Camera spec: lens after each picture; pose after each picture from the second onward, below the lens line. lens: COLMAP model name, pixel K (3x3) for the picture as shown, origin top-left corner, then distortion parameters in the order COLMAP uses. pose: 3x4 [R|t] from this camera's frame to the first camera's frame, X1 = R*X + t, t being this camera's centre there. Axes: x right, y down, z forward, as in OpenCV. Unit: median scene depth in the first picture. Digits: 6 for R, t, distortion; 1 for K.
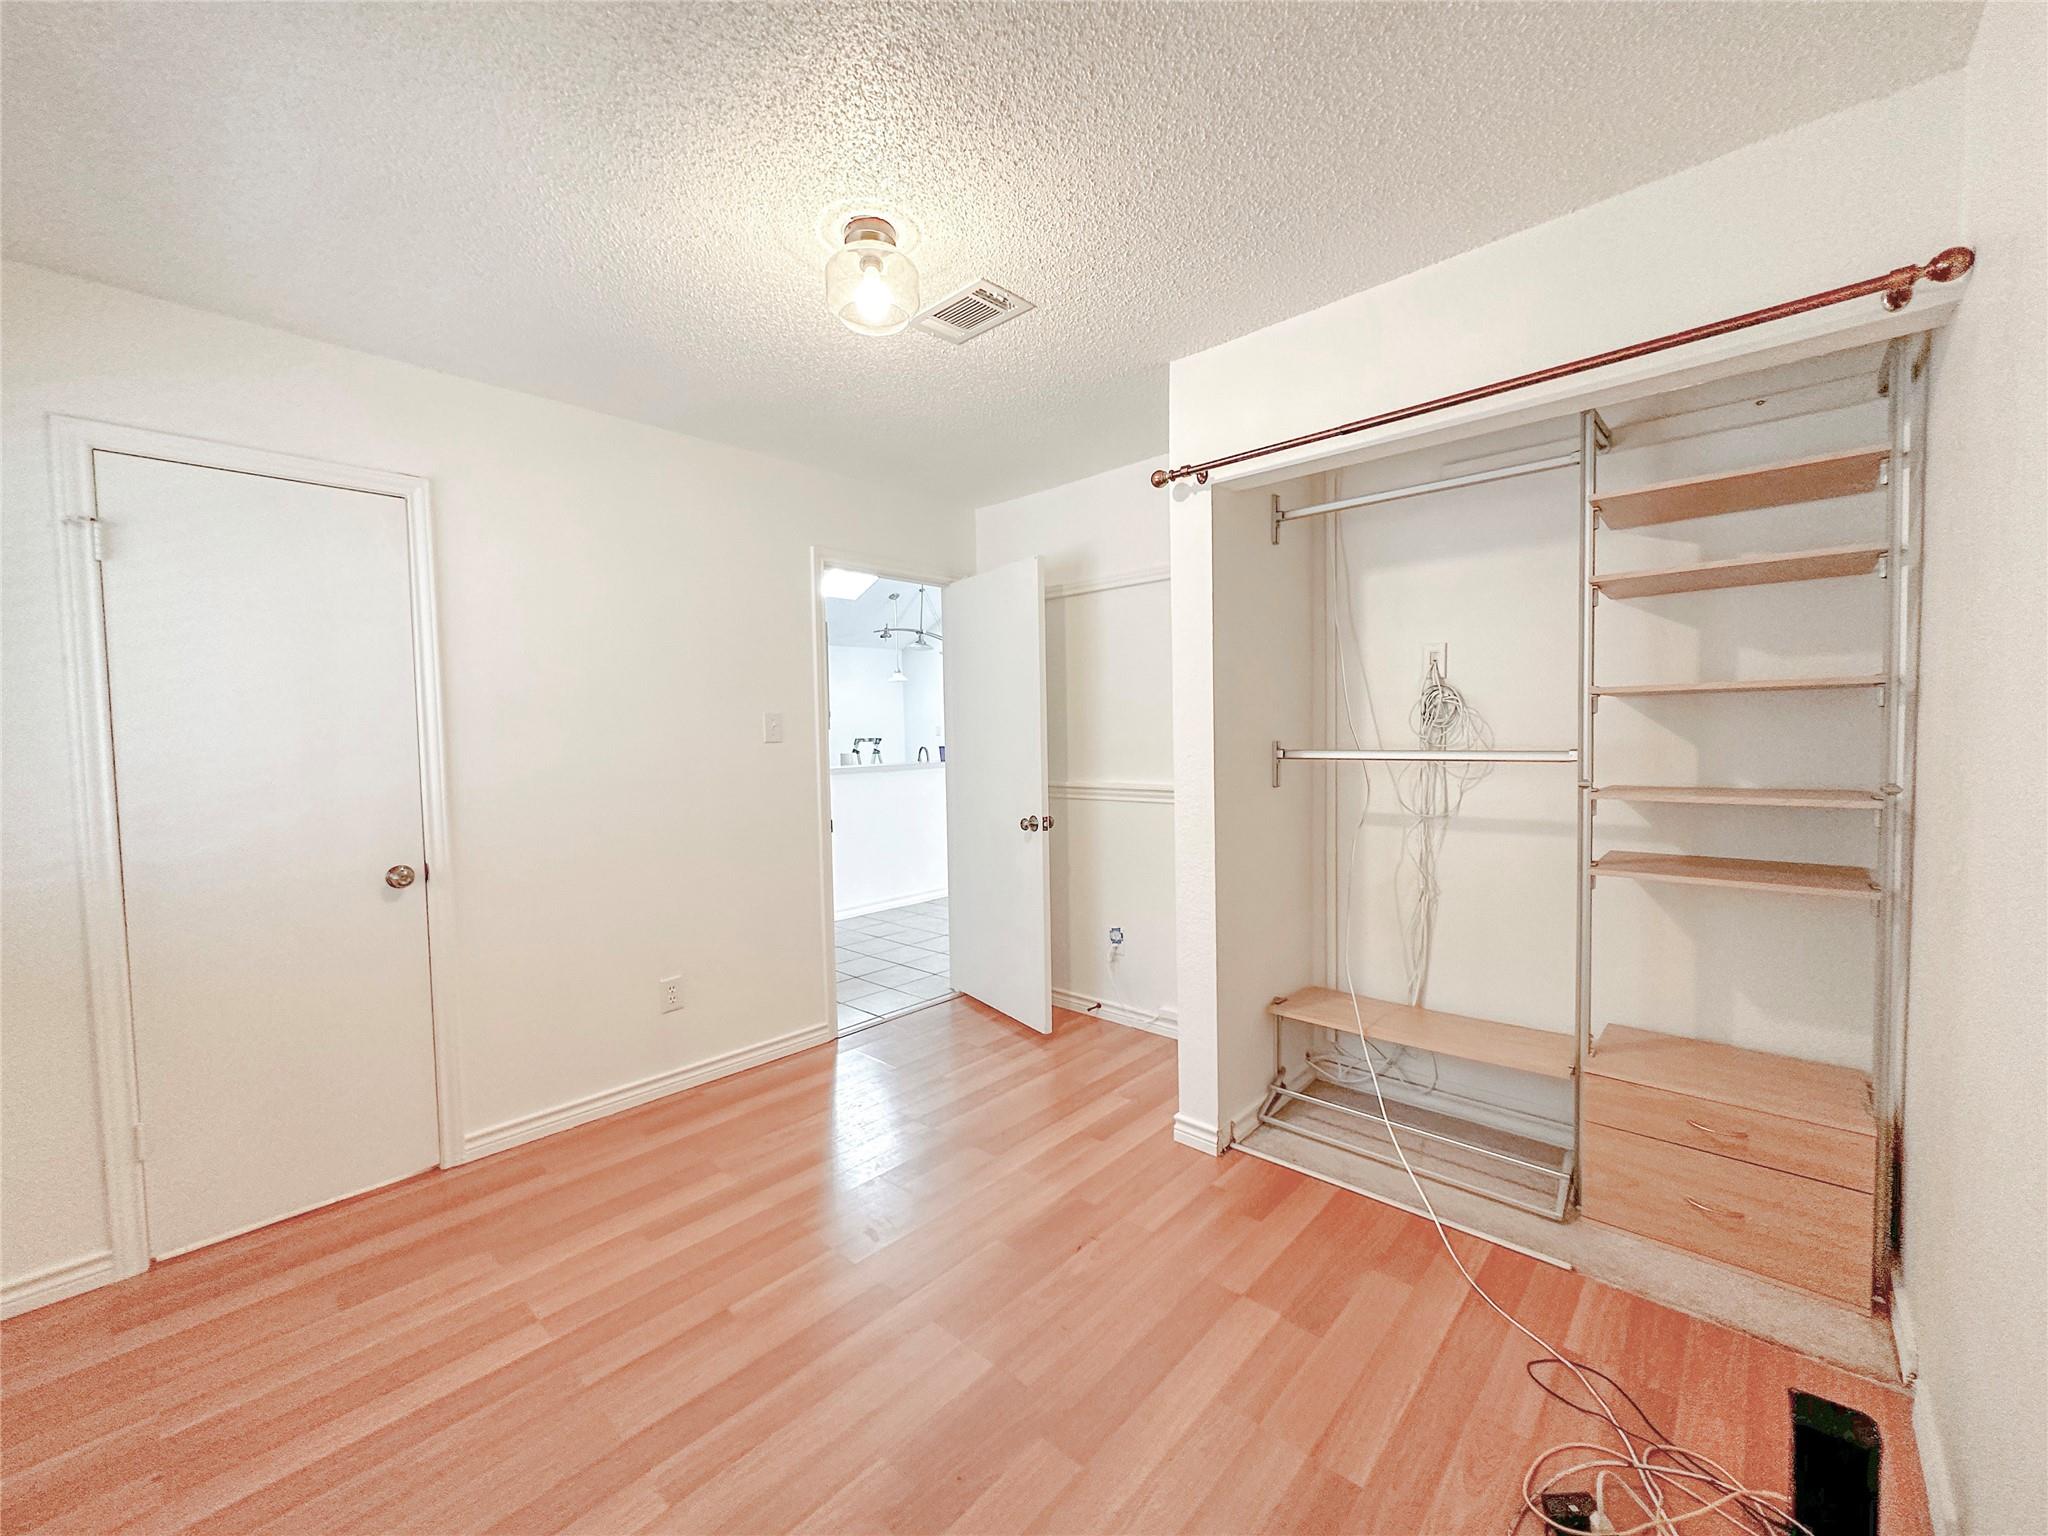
lens RADIAL K [[817.4, 0, 1027.2], [0, 817.4, 769.6], [0, 0, 1]] dist [-0.002329, 0.000652]
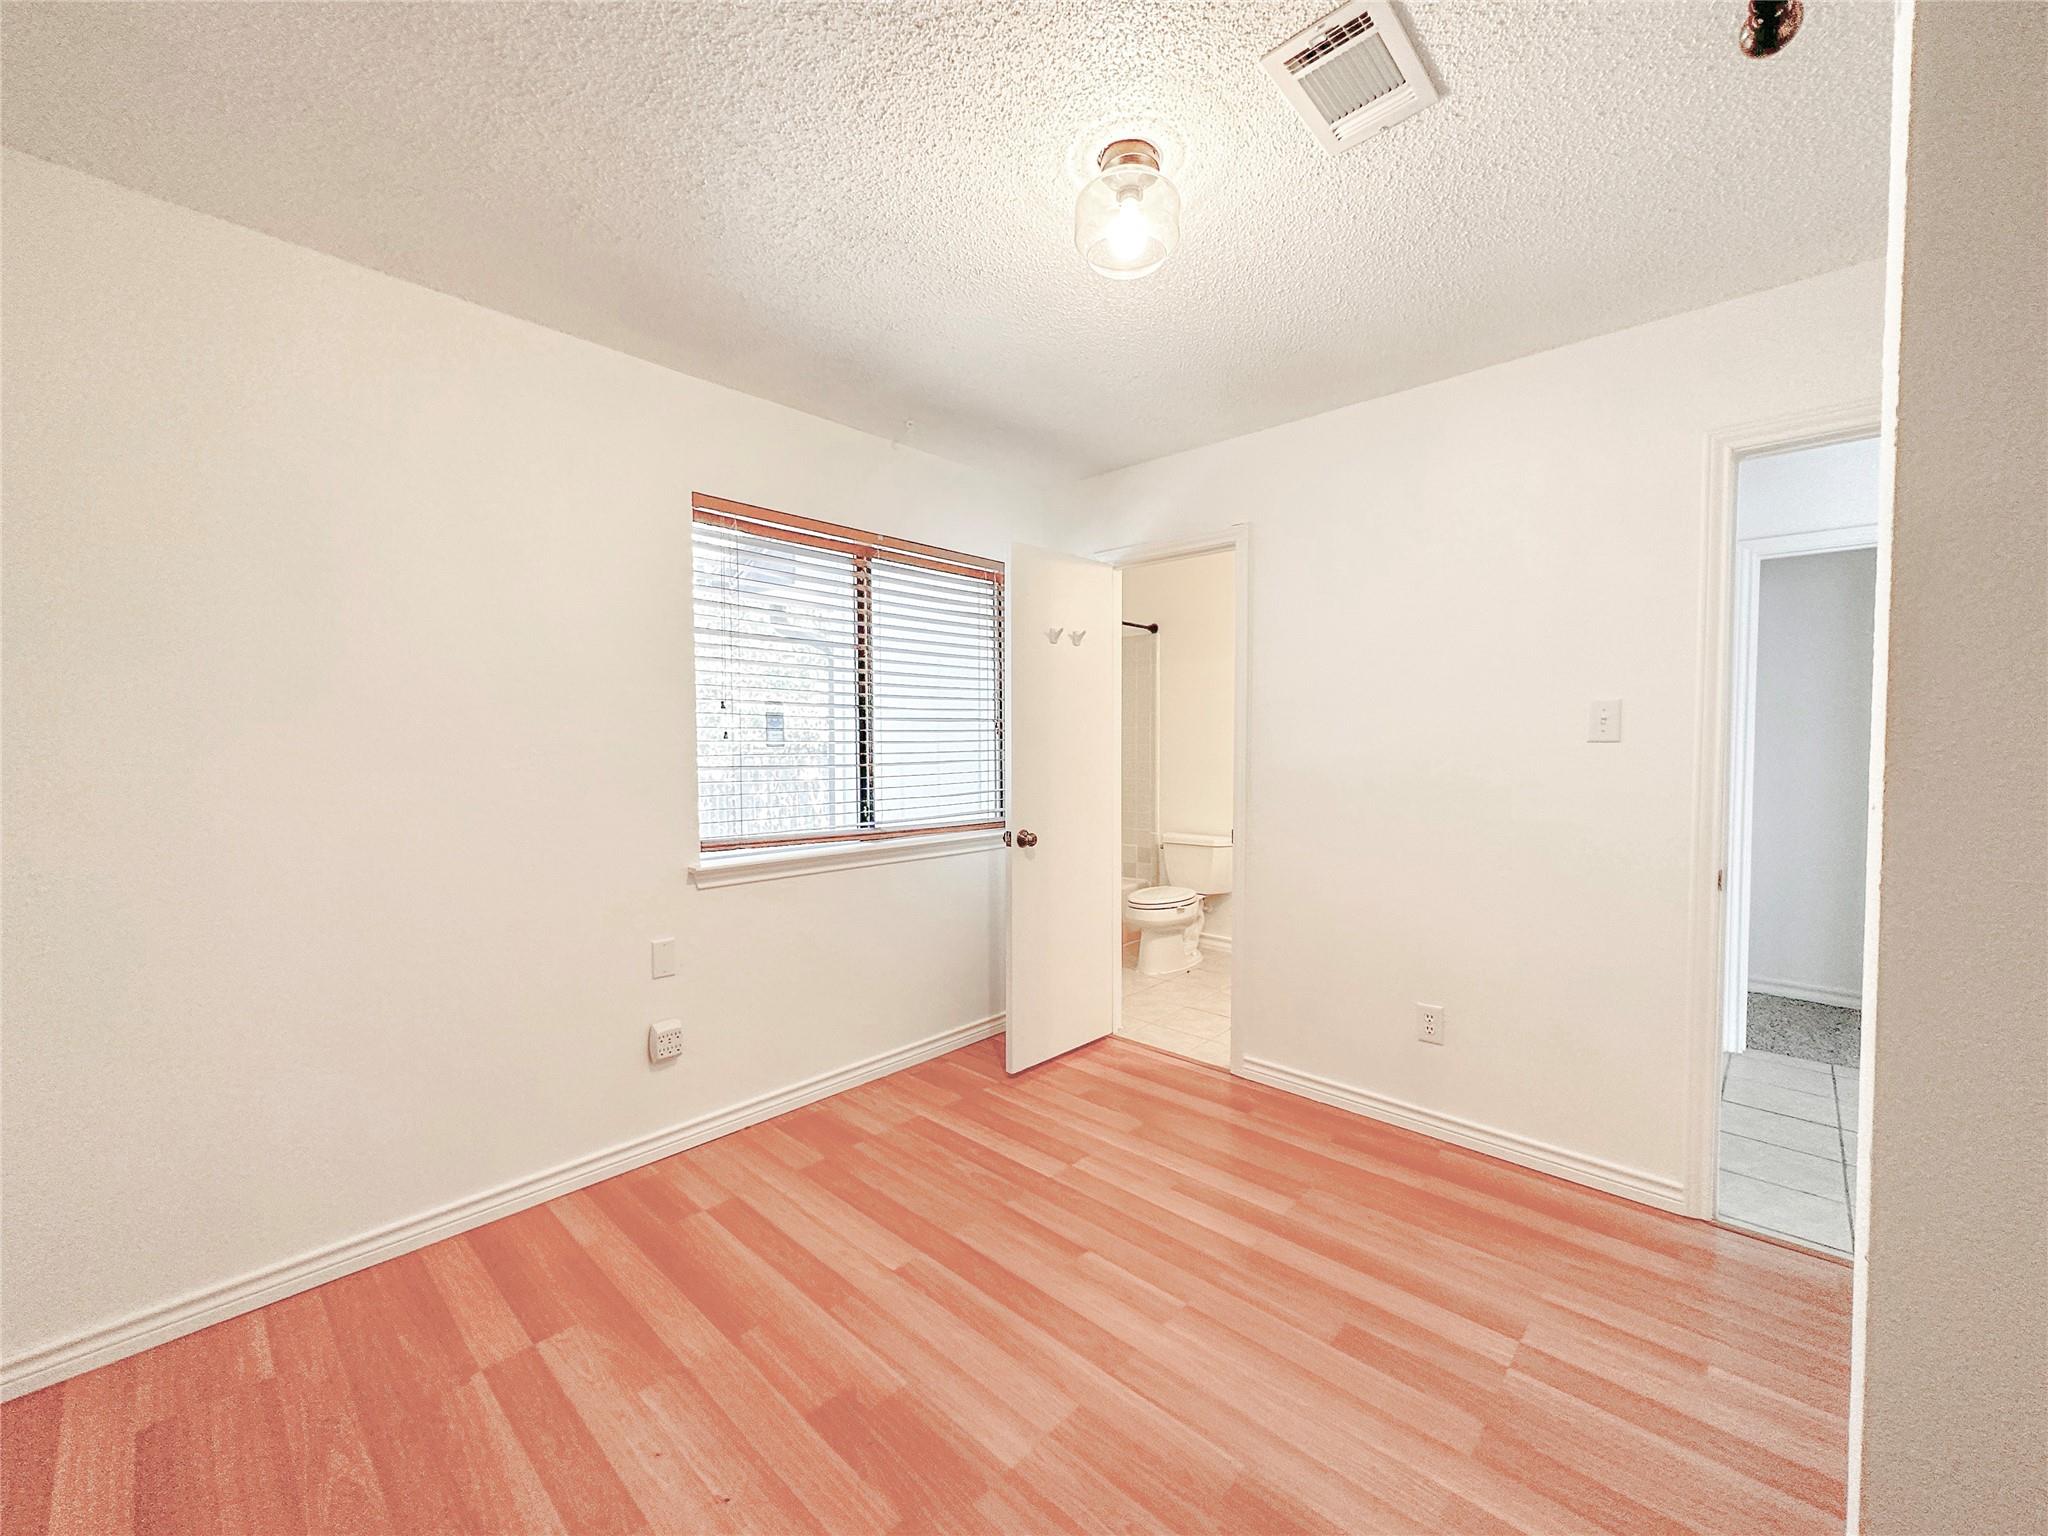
lens RADIAL K [[817.4, 0, 1027.0], [0, 817.4, 759.6], [0, 0, 1]] dist [-0.002329, 0.000652]
pose [[-0.010586, 0.036549, -0.999276, 0.707621], [-0.047360, 0.998192, 0.037011, -0.033615], [0.998822, 0.047718, -0.008835, 0.901927]]
